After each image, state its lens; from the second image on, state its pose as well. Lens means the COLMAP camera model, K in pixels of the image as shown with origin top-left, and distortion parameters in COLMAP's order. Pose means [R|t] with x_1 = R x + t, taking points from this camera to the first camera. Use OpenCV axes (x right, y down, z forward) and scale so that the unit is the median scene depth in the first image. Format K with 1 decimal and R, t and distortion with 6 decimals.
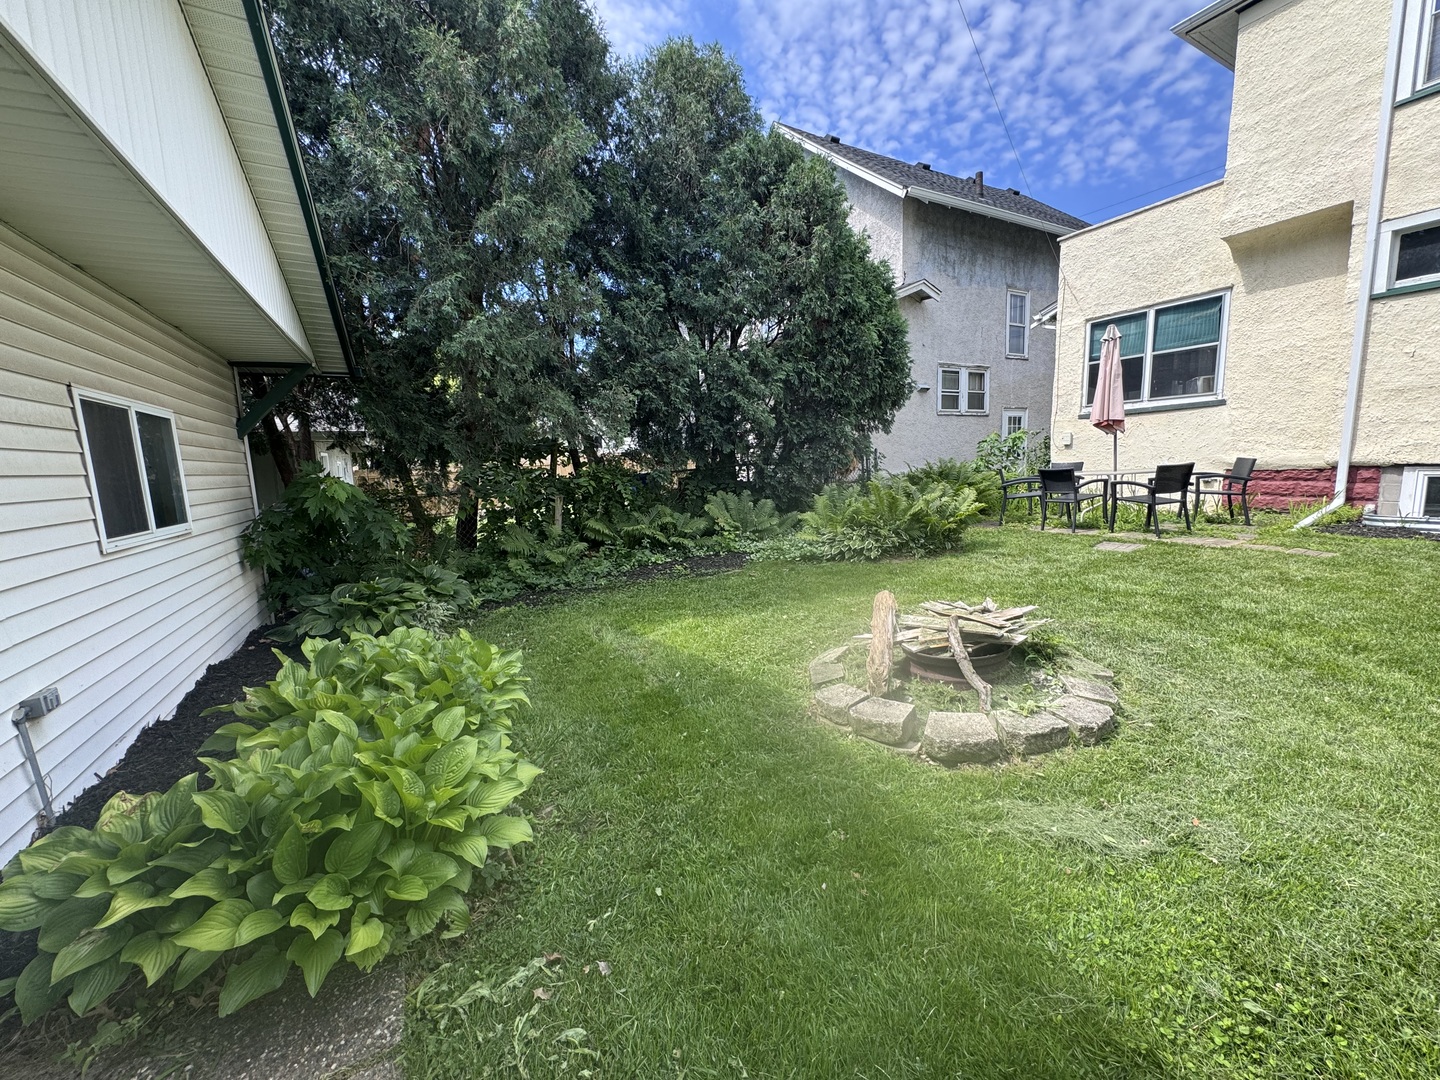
lens RADIAL K [[573.4, 0, 730.9], [0, 573.4, 541.2], [0, 0, 1]] dist [-0.003419, -0.001800]
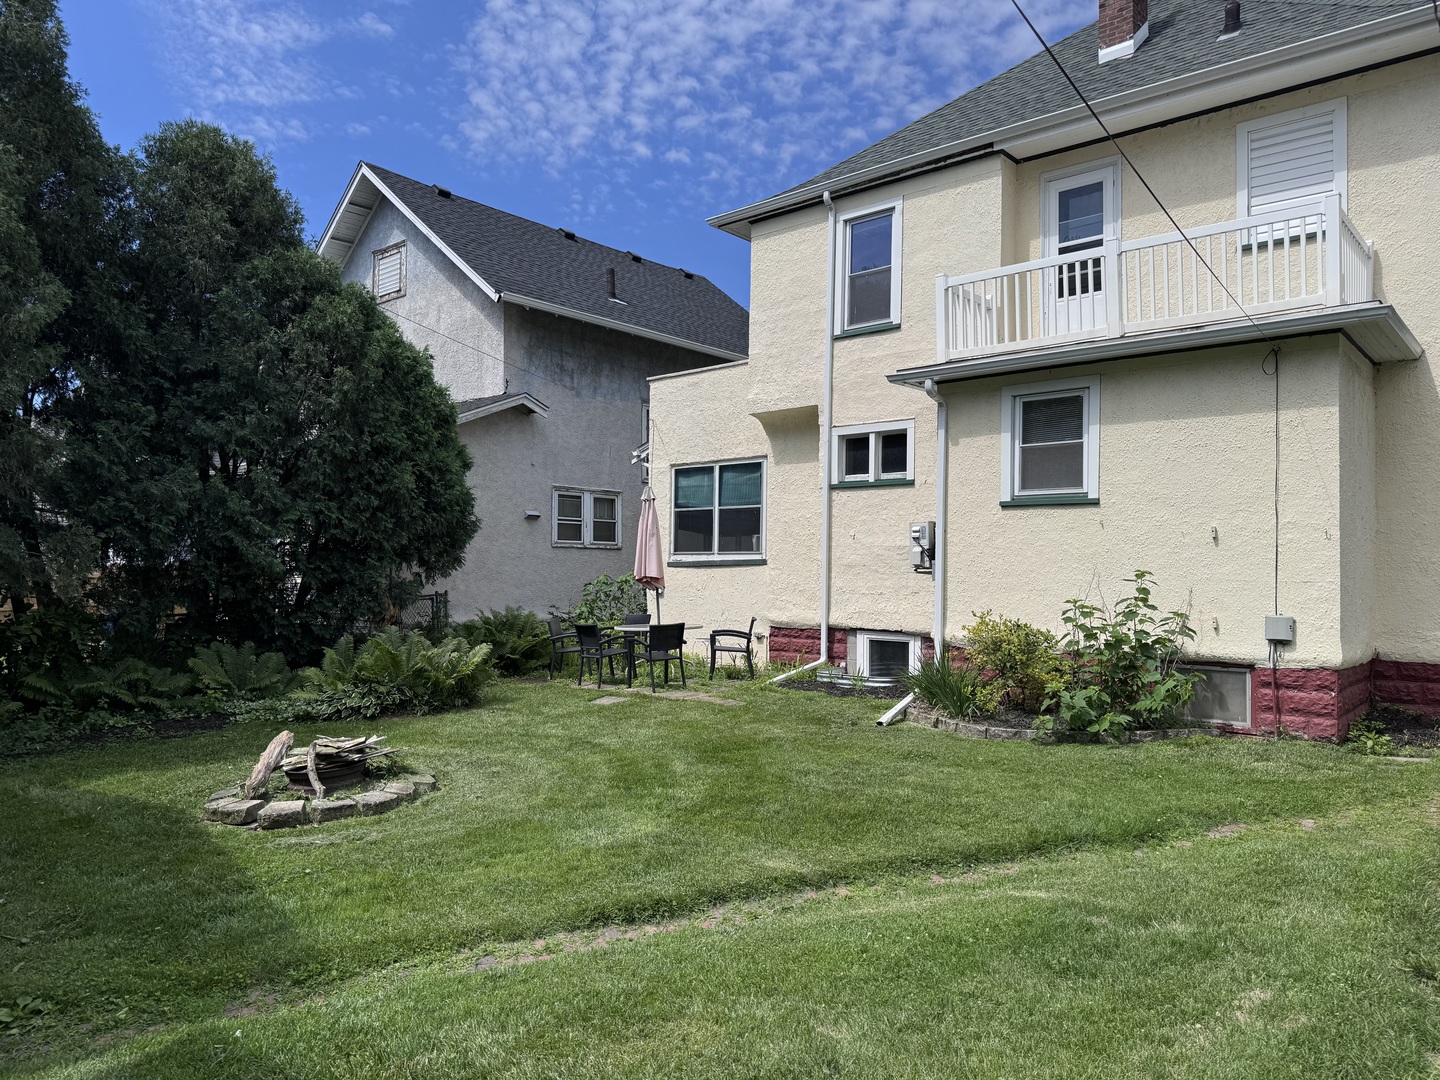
lens RADIAL K [[1014.2, 0, 756.1], [0, 1014.2, 556.6], [0, 0, 1]] dist [0.024429, -0.045363]
pose [[0.934493, 0.042215, 0.353470, 0.206484], [0.013435, 0.988054, -0.153522, 0.031167], [-0.355728, 0.148214, 0.922762, -0.739715]]
